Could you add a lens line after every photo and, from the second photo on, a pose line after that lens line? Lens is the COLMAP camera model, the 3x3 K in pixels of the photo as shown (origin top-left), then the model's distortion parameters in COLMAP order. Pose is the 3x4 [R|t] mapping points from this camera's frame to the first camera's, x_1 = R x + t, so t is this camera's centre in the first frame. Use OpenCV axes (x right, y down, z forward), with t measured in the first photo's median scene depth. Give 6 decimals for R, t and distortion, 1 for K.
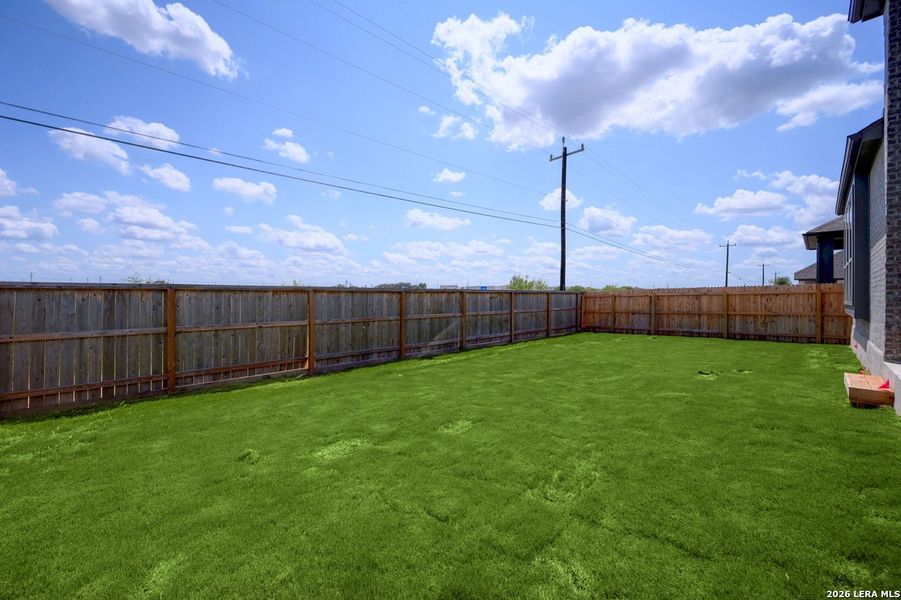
lens RADIAL K [[362.5, 0, 454.0], [0, 362.5, 295.9], [0, 0, 1]] dist [-0.000539, 0.001015]
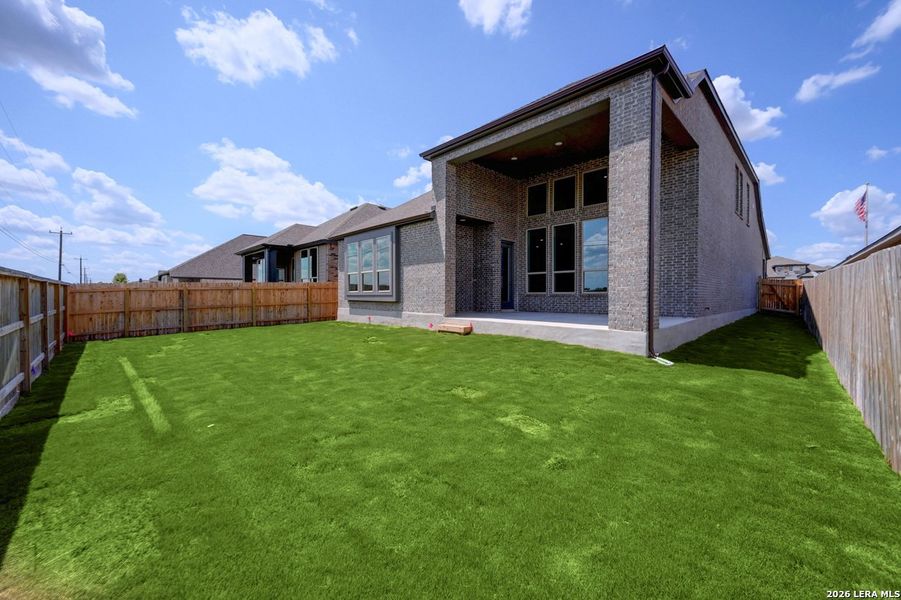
lens RADIAL K [[362.5, 0, 451.7], [0, 362.5, 296.1], [0, 0, 1]] dist [-0.000539, 0.001015]
pose [[-0.021725, -0.011933, 0.999693, -0.443709], [0.003606, 0.999921, 0.012014, 0.007587], [-0.999757, 0.003866, -0.021680, 0.394642]]
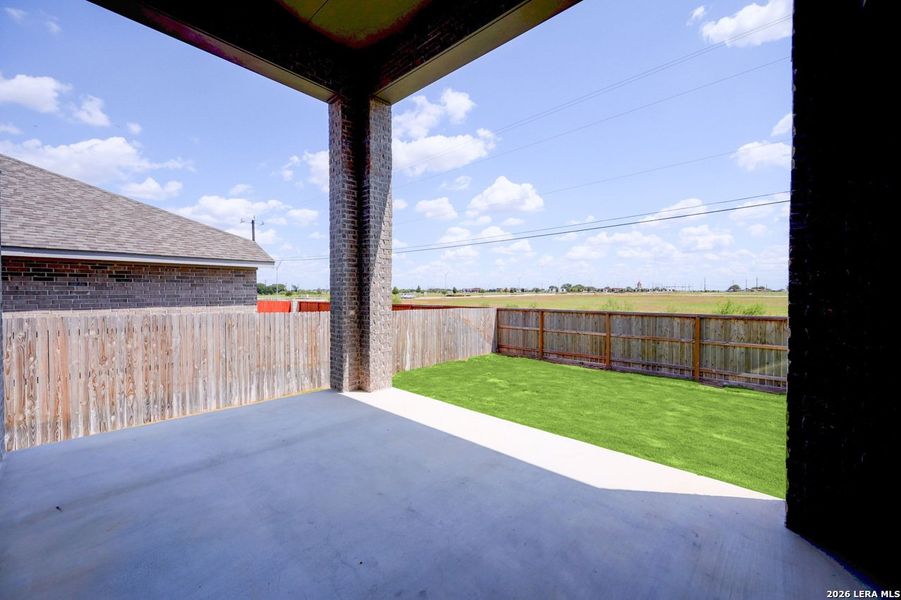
lens RADIAL K [[362.5, 0, 453.1], [0, 362.5, 297.4], [0, 0, 1]] dist [-0.000539, 0.001015]
pose [[0.076432, 0.013953, -0.996977, 0.473213], [-0.006016, 0.999890, 0.013533, -0.044348], [0.997057, 0.004963, 0.076507, 0.105355]]
